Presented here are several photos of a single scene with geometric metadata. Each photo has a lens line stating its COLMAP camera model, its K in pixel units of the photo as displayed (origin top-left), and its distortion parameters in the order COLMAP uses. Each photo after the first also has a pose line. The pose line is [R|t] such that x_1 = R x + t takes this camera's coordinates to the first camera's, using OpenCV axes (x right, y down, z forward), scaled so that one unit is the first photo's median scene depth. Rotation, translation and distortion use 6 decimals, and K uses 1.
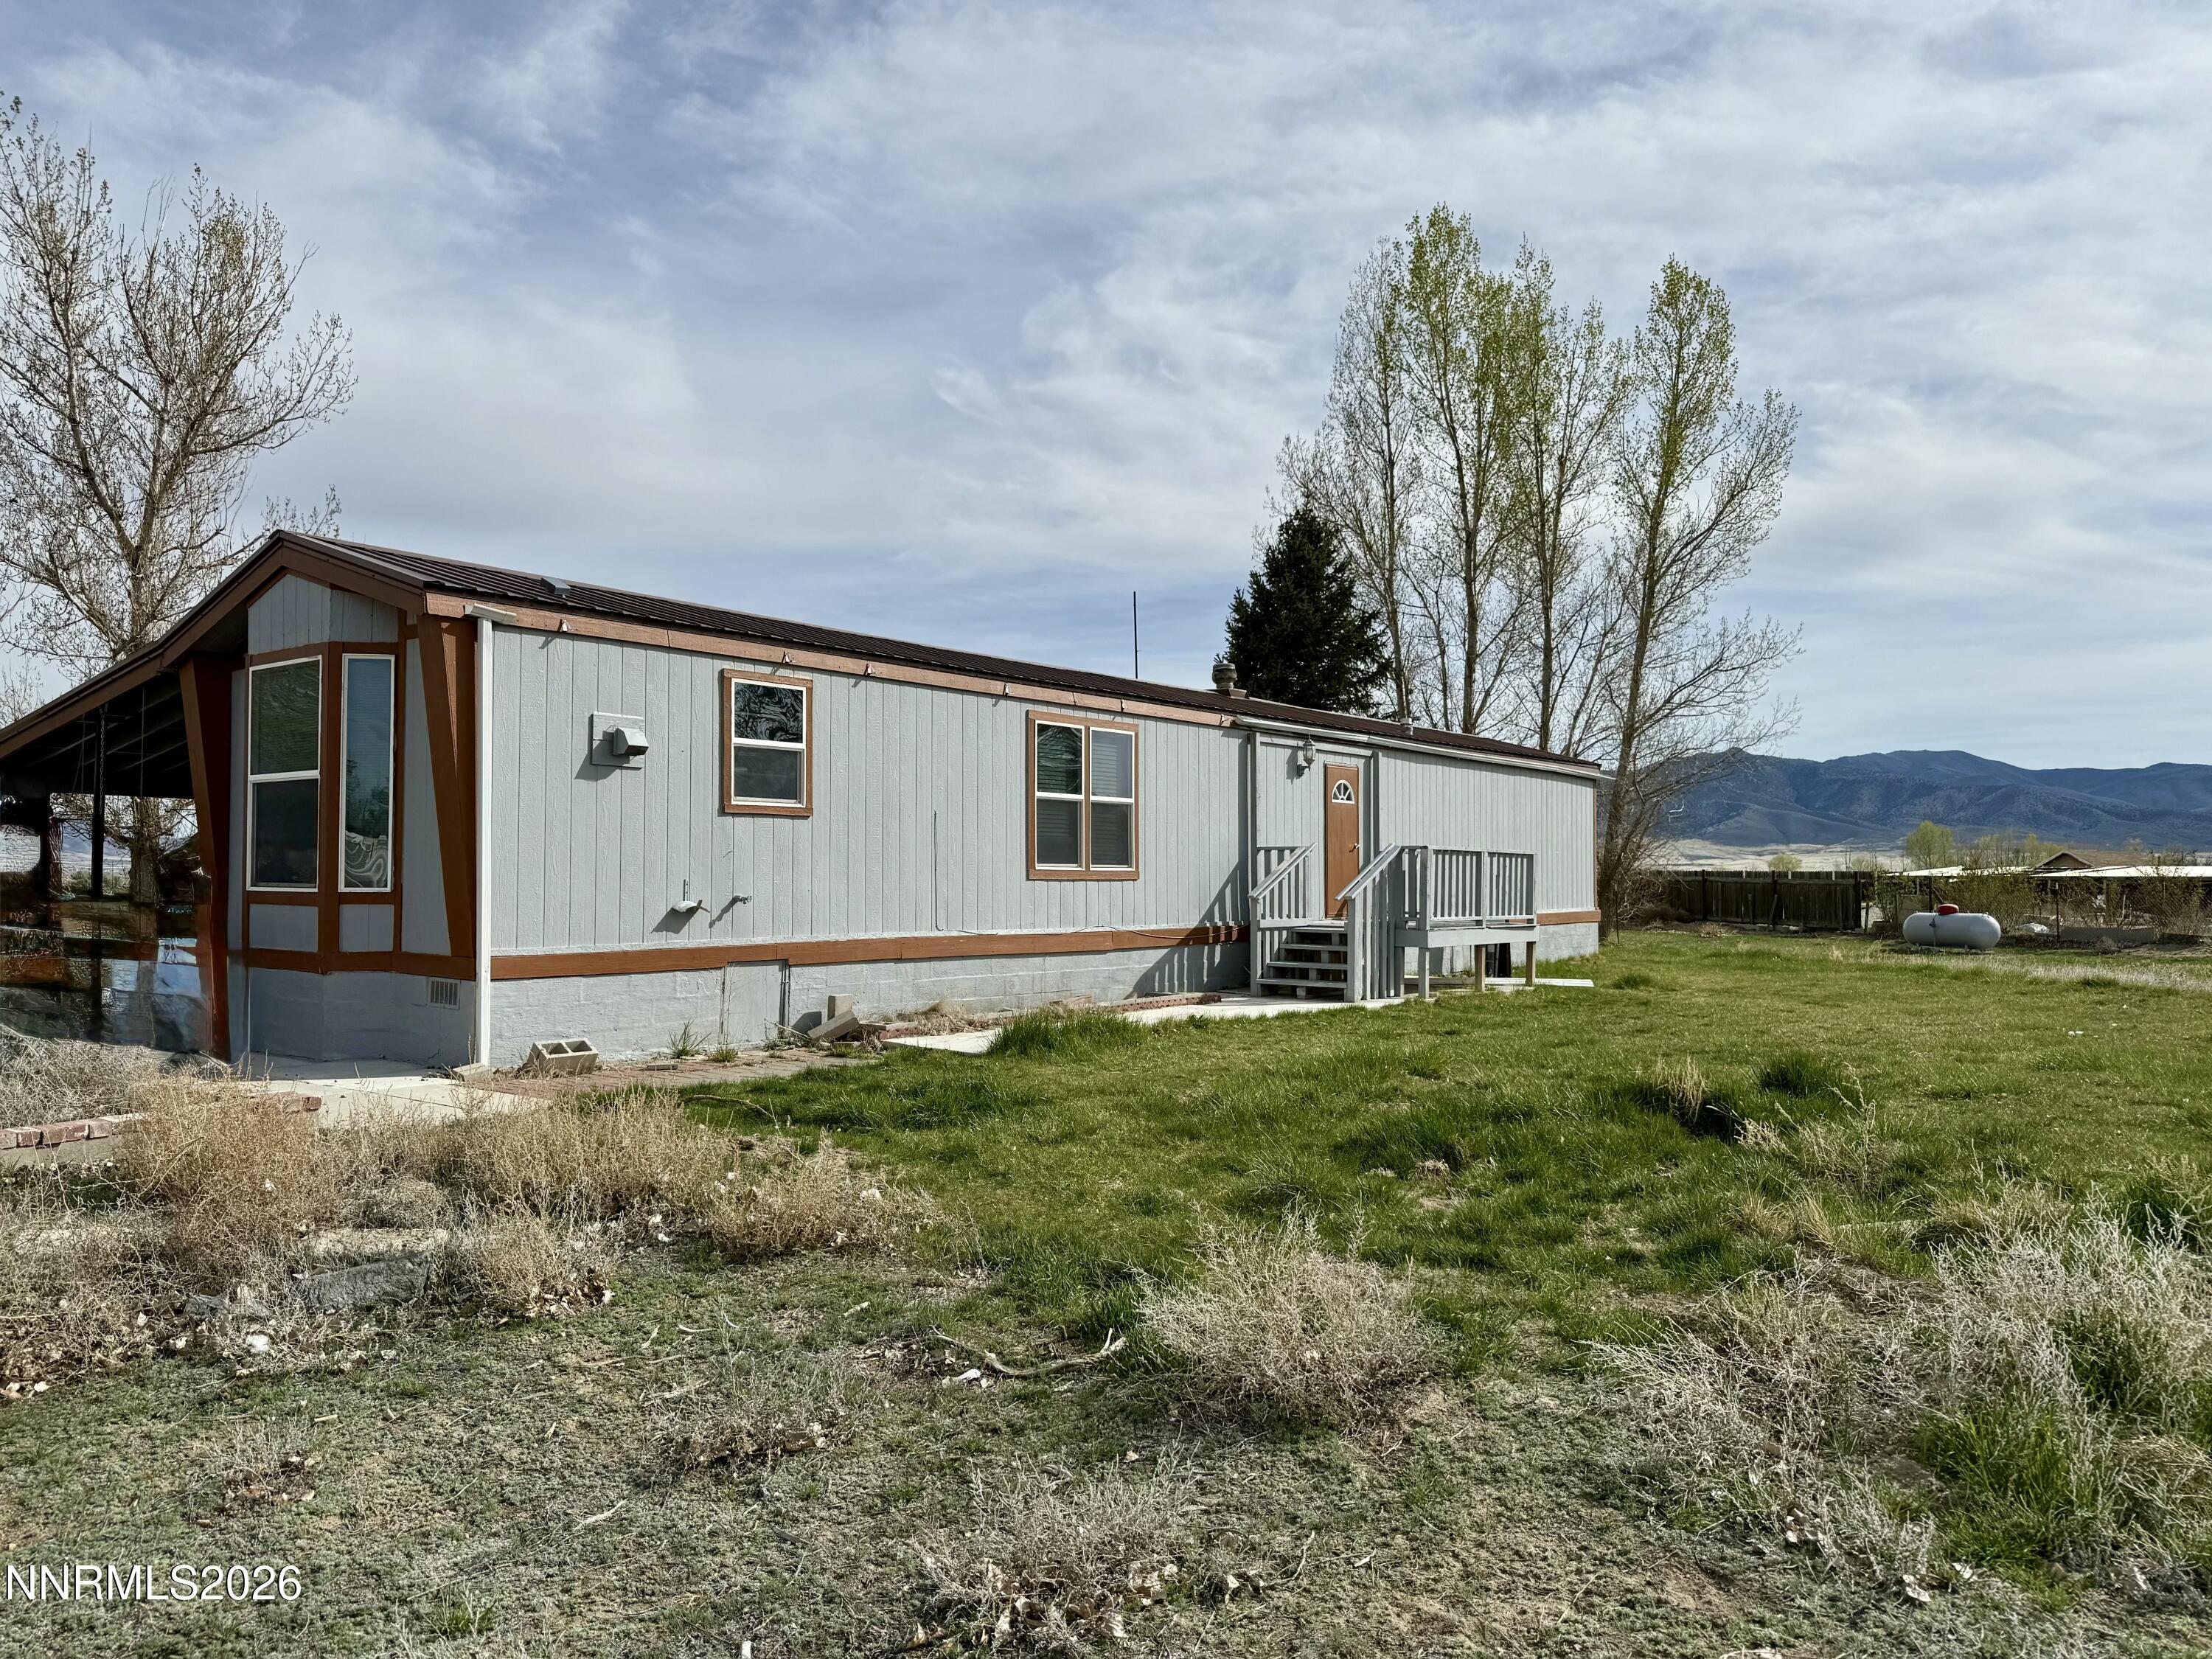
lens RADIAL K [[1602.7, 0, 1121.1], [0, 1602.7, 779.2], [0, 0, 1]] dist [0.035797, -0.048021]
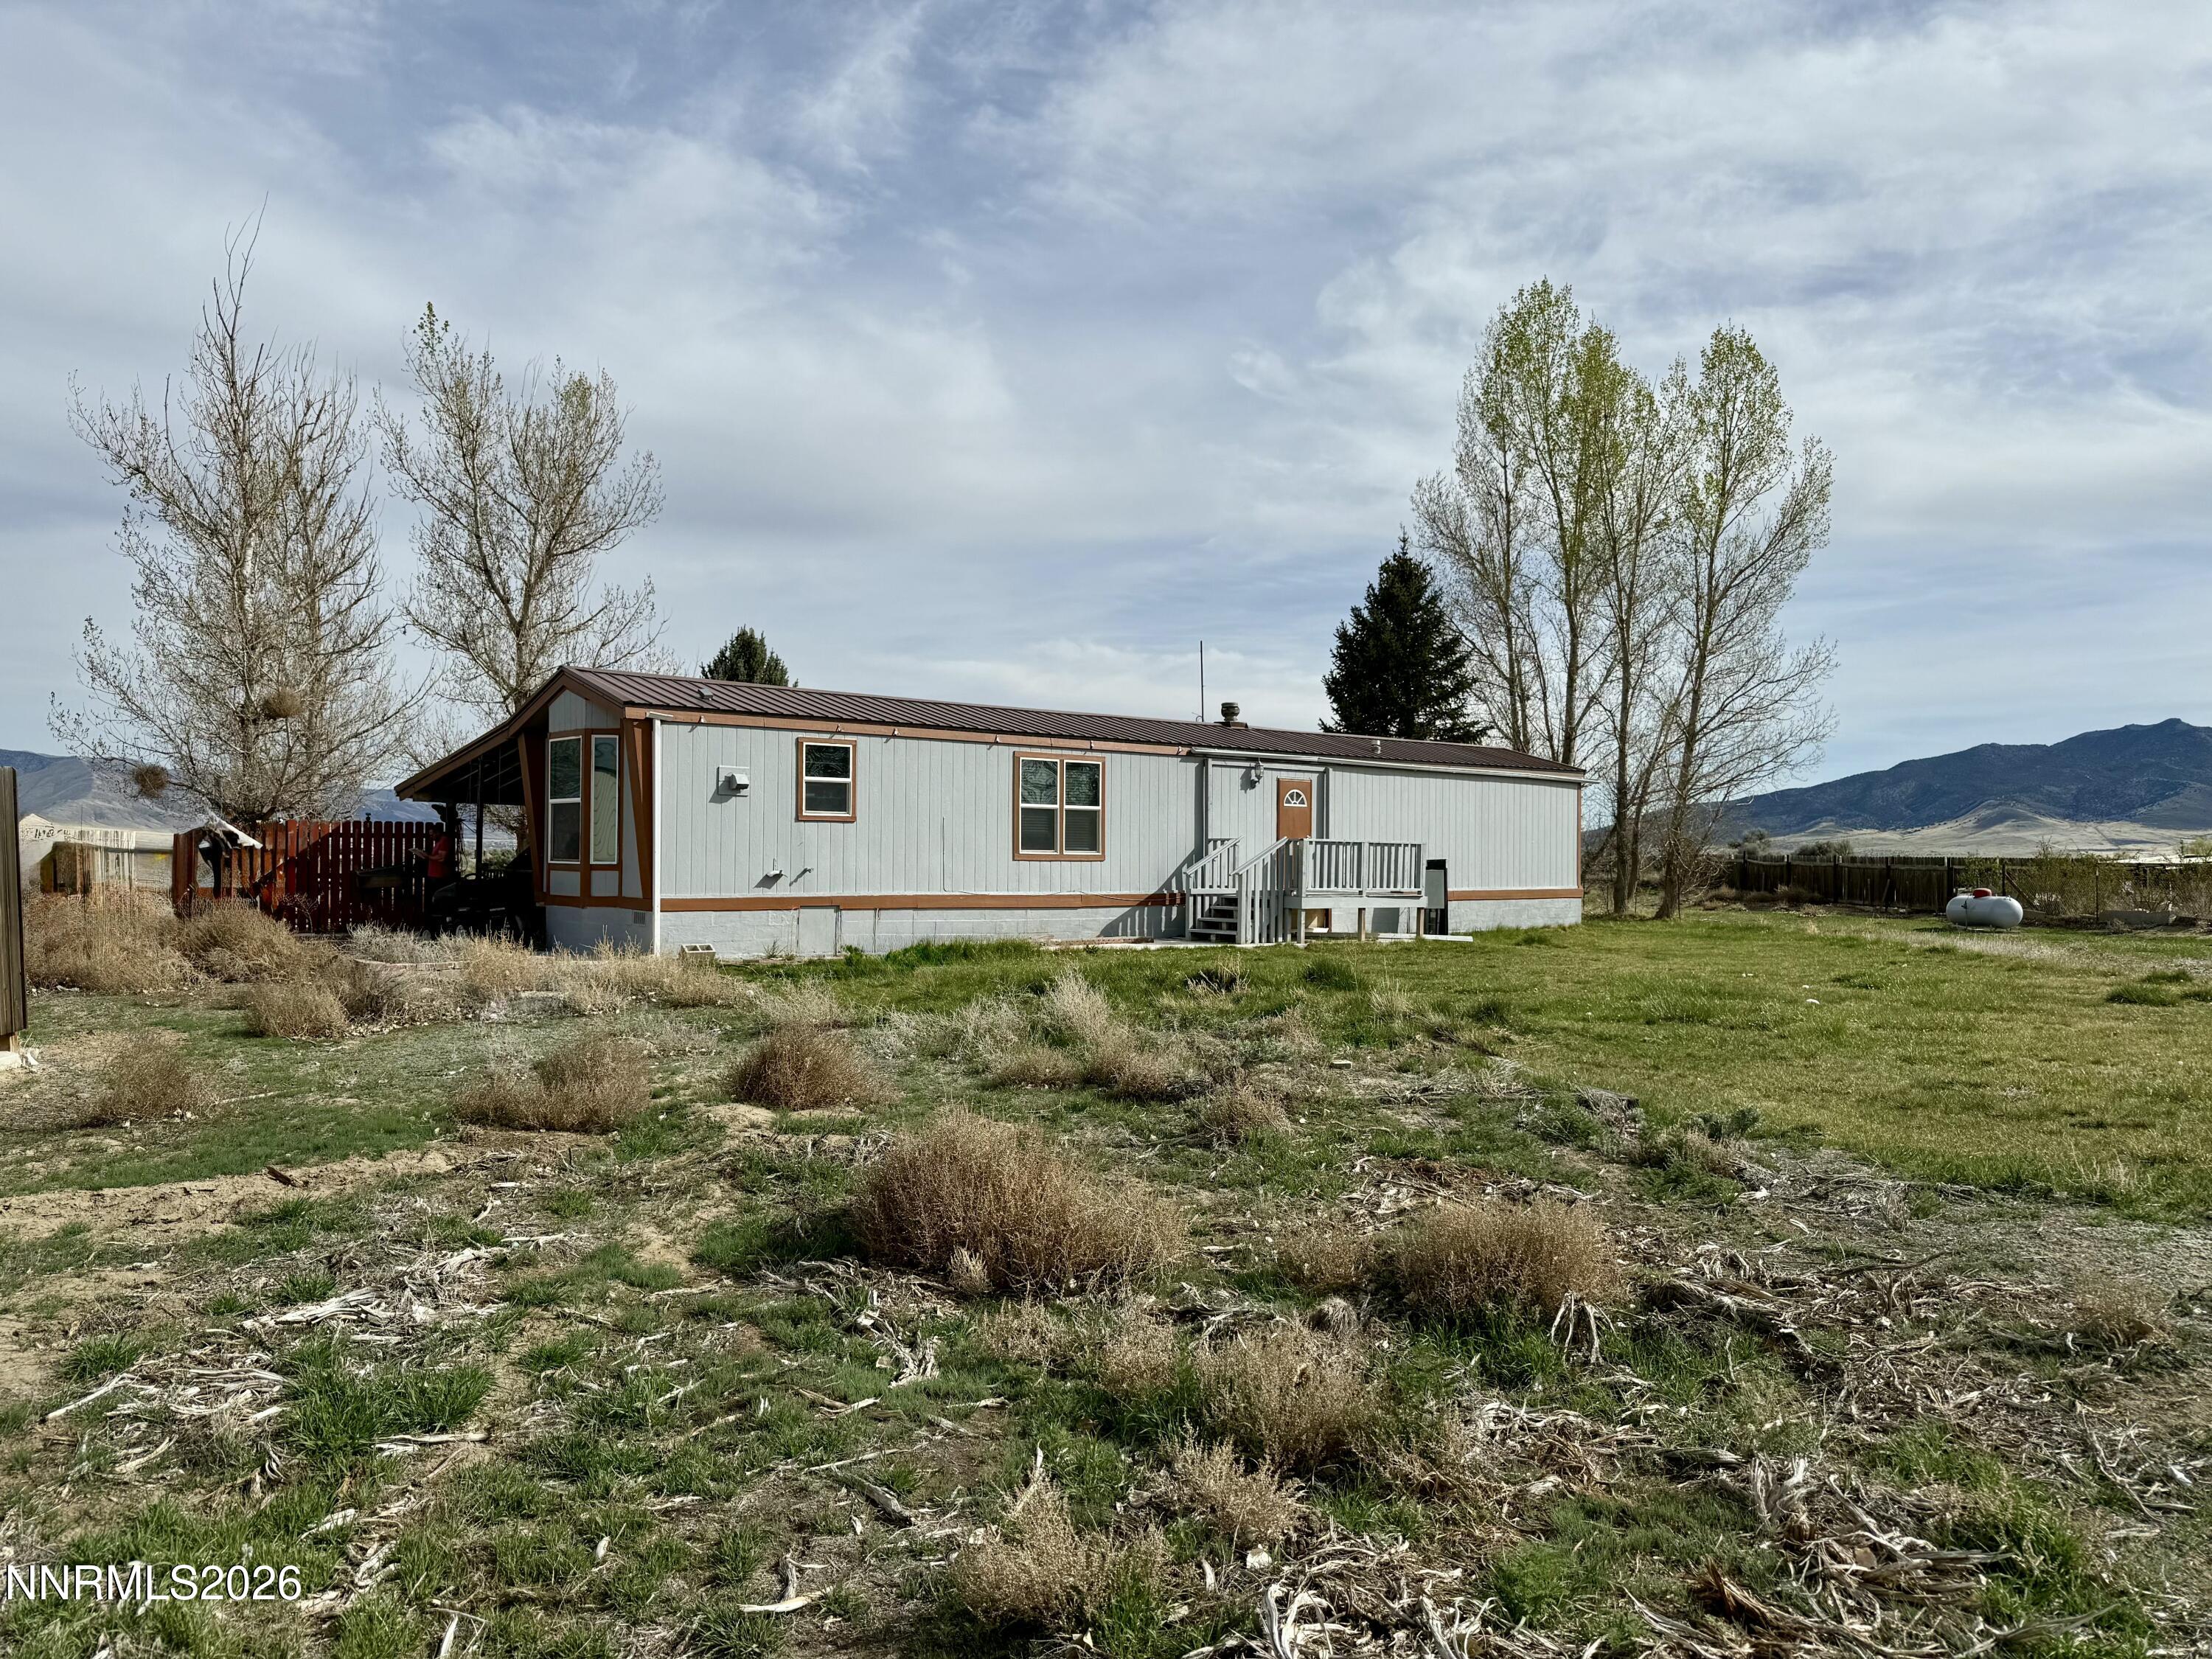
lens RADIAL K [[1602.7, 0, 1081.6], [0, 1602.7, 824.3], [0, 0, 1]] dist [0.035797, -0.048021]
pose [[0.977106, 0.001510, -0.212747, 0.277063], [0.006834, 0.999236, 0.038478, -0.026036], [0.212643, -0.039051, 0.976349, -0.412850]]
